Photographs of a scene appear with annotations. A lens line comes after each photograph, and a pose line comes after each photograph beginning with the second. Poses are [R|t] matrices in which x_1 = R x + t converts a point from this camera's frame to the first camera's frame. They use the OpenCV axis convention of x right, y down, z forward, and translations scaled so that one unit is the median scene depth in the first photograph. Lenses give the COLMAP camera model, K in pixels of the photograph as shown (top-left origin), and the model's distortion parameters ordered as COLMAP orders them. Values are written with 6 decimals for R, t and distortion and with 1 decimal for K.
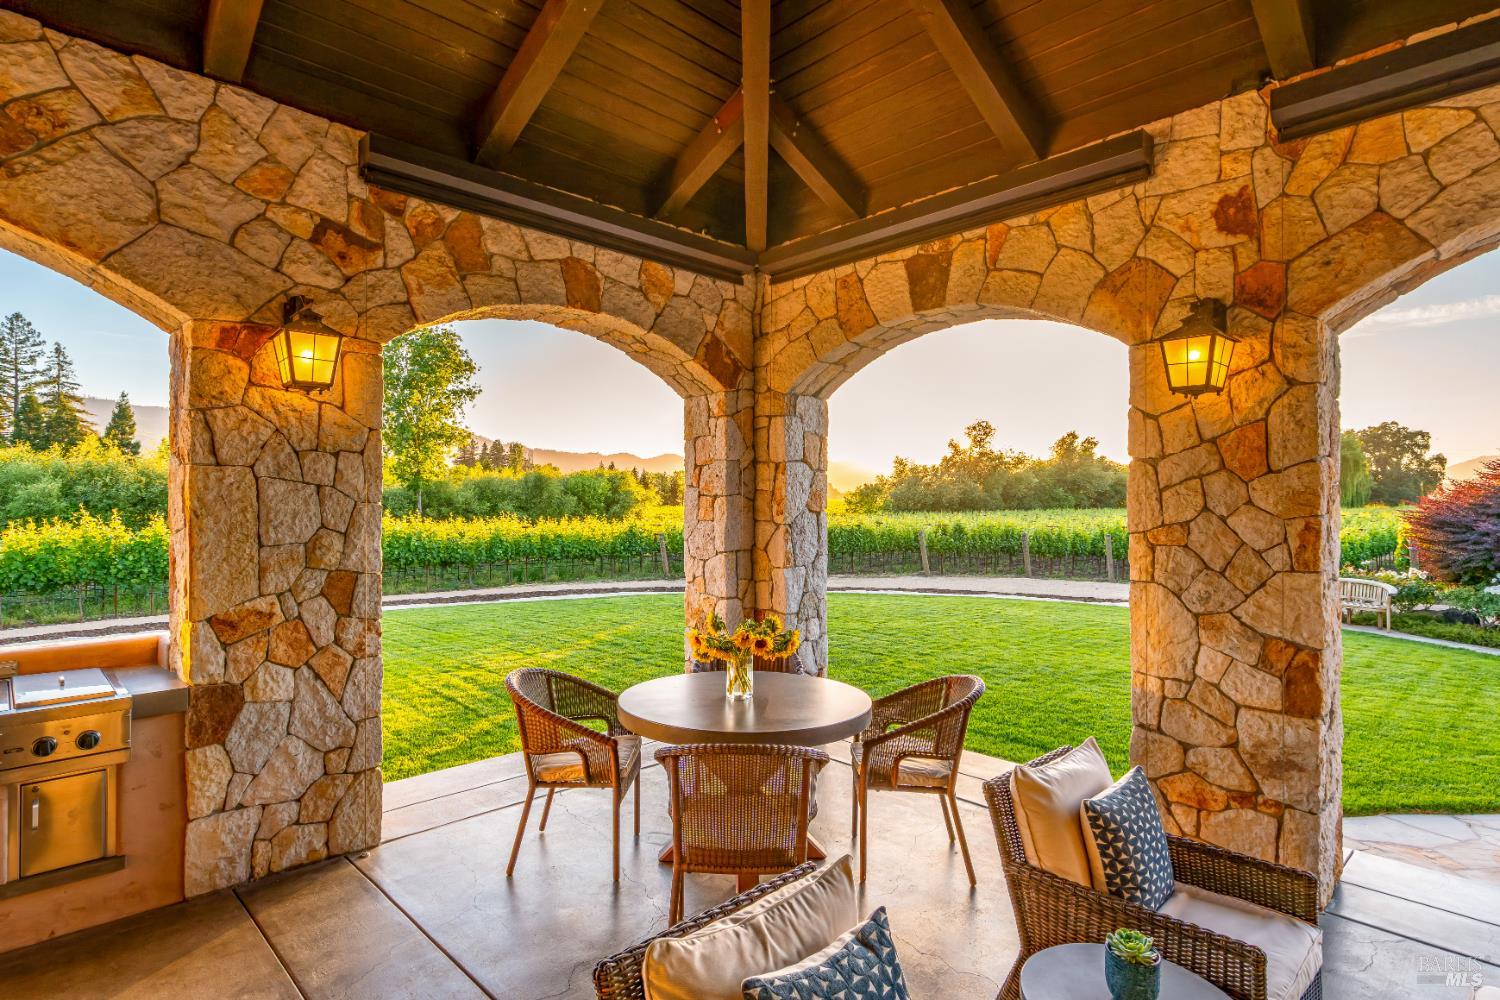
lens RADIAL K [[775.9, 0, 750.0], [0, 775.9, 500.0], [0, 0, 1]] dist [0.002816, 0.000508]
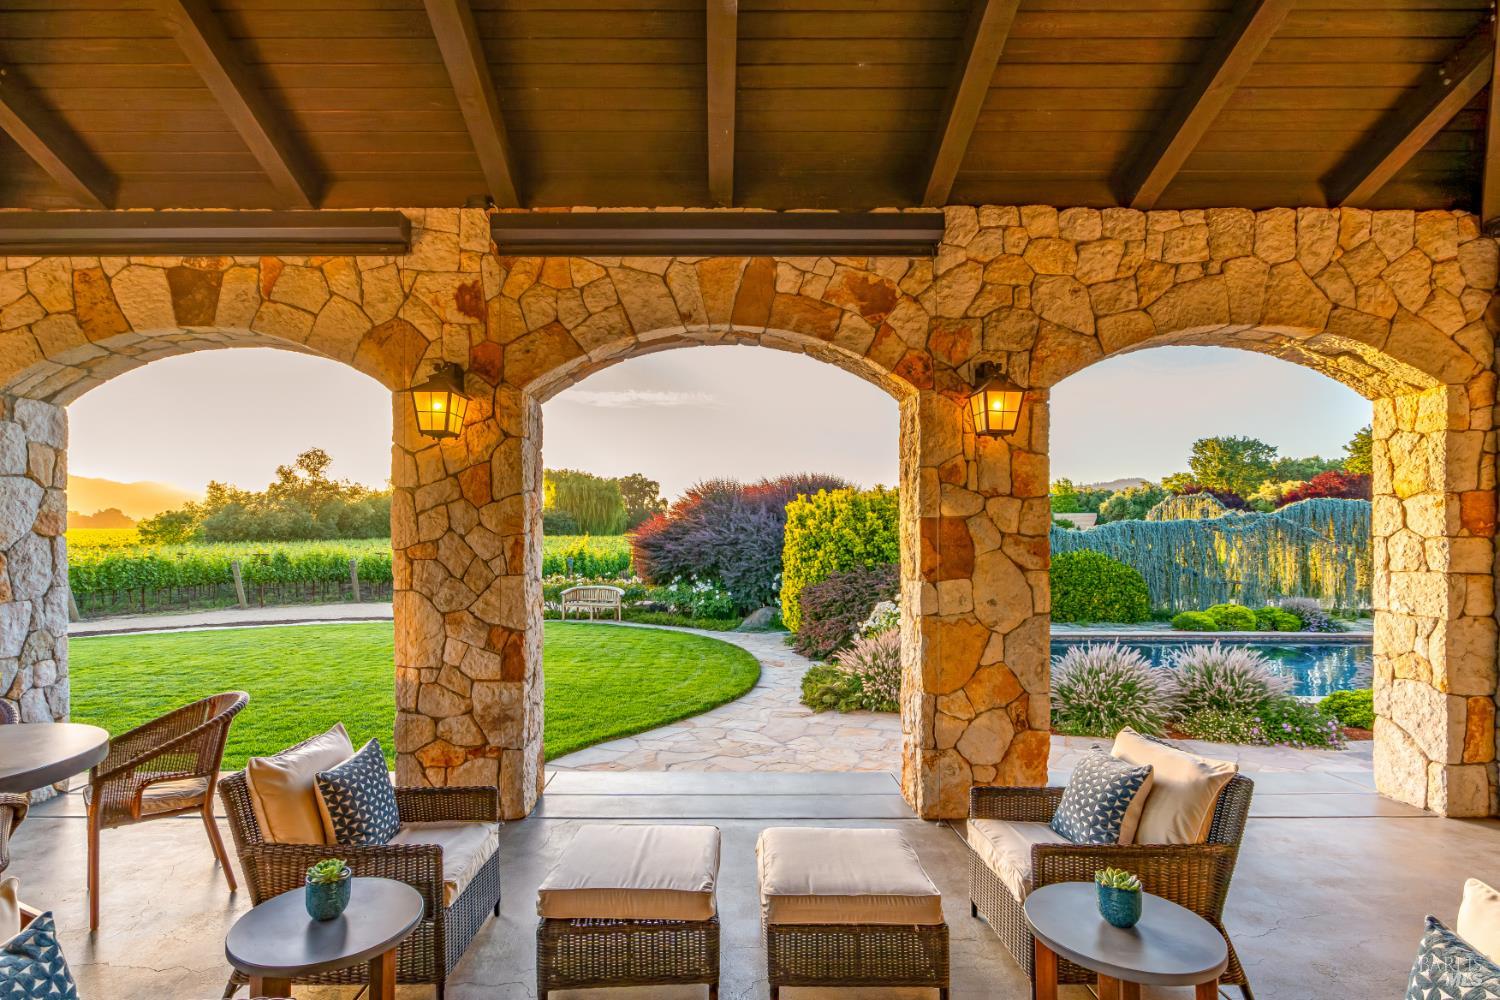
lens RADIAL K [[720.2, 0, 716.1], [0, 720.2, 539.0], [0, 0, 1]] dist [-0.003082, 0.001455]
pose [[0.700774, -0.007469, 0.713344, 0.052408], [-0.001453, 0.999928, 0.011896, 0.011958], [-0.713381, -0.009373, 0.700713, -0.122394]]
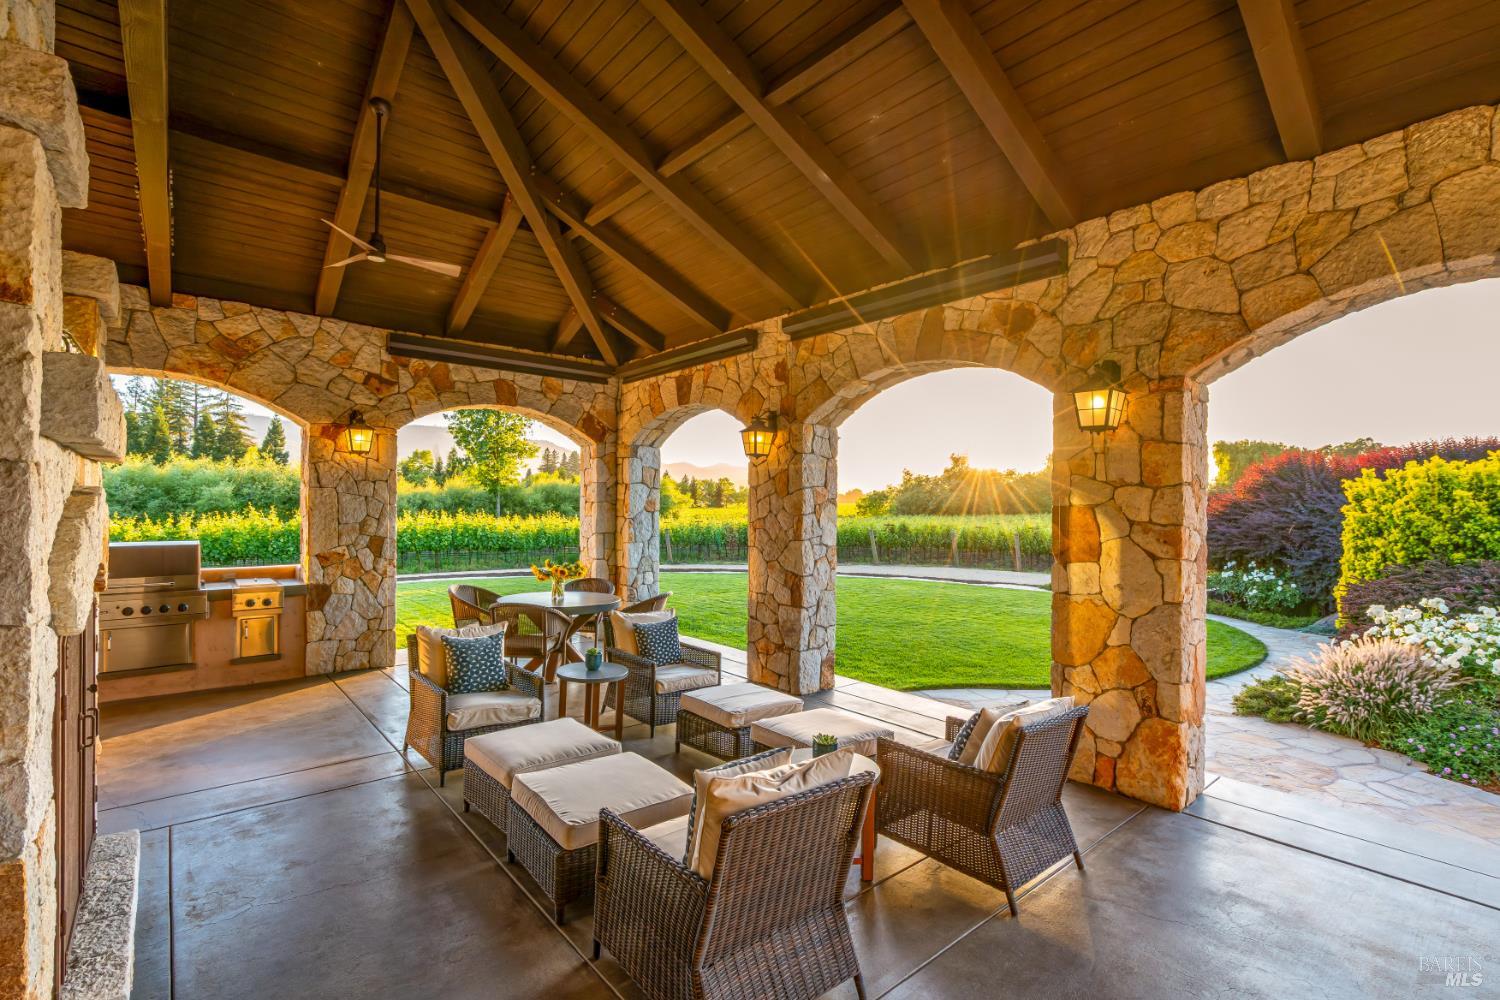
lens RADIAL K [[682.0, 0, 750.2], [0, 682.0, 507.1], [0, 0, 1]] dist [0.001013, 0.000783]
pose [[0.997455, 0.008642, -0.070769, 0.630383], [-0.008245, 0.999949, 0.005905, -0.008747], [0.070816, -0.005306, 0.997475, -0.800037]]
